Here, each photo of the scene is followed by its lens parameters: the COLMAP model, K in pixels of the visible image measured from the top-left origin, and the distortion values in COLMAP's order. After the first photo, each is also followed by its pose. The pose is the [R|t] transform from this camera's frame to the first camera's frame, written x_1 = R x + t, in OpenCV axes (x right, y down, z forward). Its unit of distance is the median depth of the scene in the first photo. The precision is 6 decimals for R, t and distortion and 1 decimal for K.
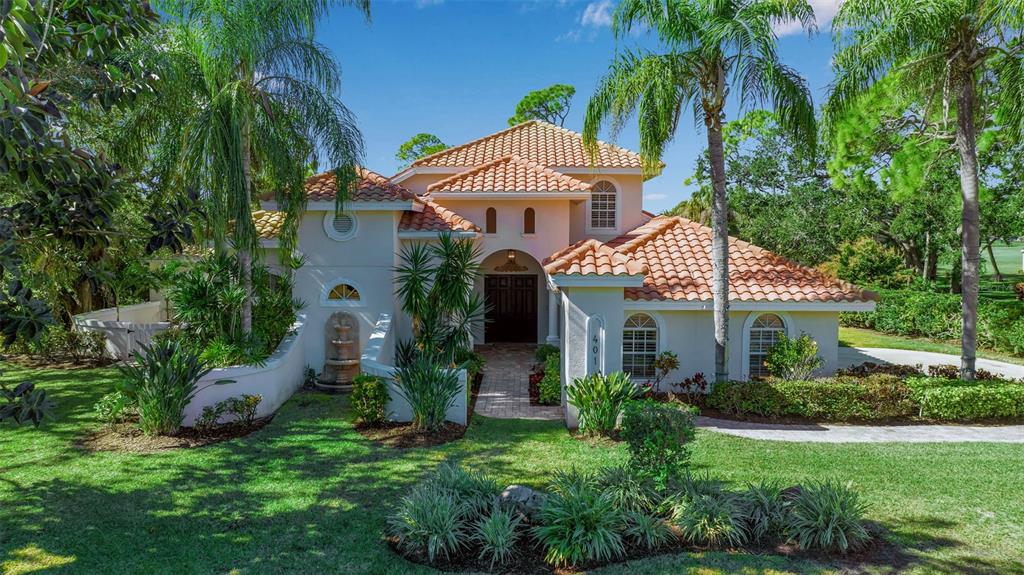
lens RADIAL K [[741.2, 0, 515.0], [0, 741.2, 285.6], [0, 0, 1]] dist [-0.000929, -0.000596]
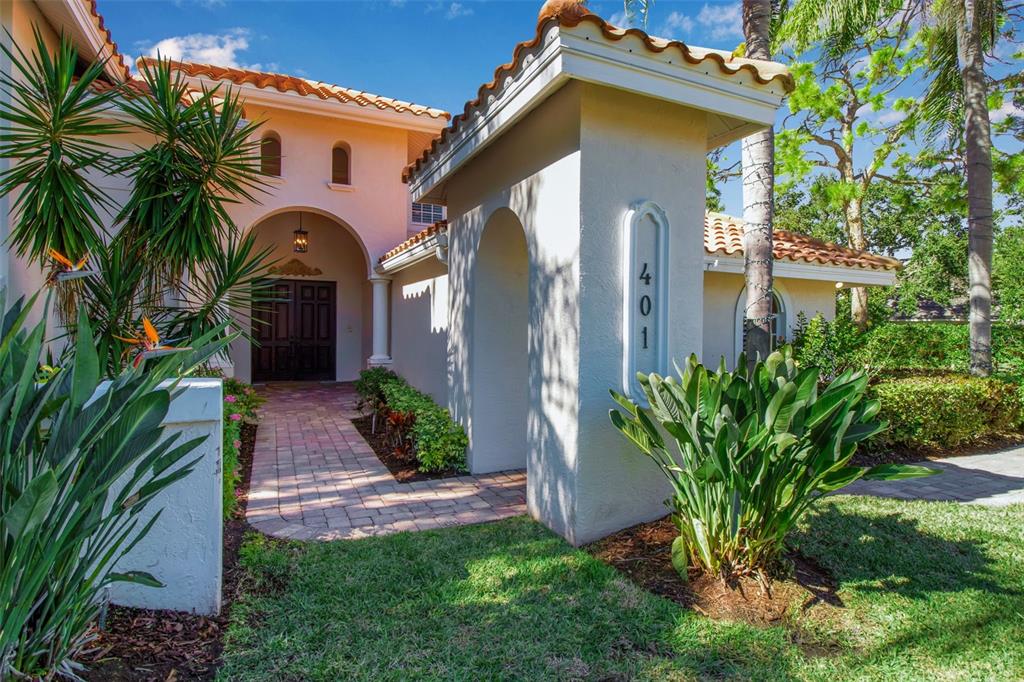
lens RADIAL K [[541.3, 0, 510.4], [0, 541.3, 341.8], [0, 0, 1]] dist [-0.002017, -0.000036]
pose [[0.910872, -0.002056, 0.412684, -0.036075], [0.019052, 0.999131, -0.037074, 0.075251], [-0.412250, 0.041632, 0.910119, 0.548604]]
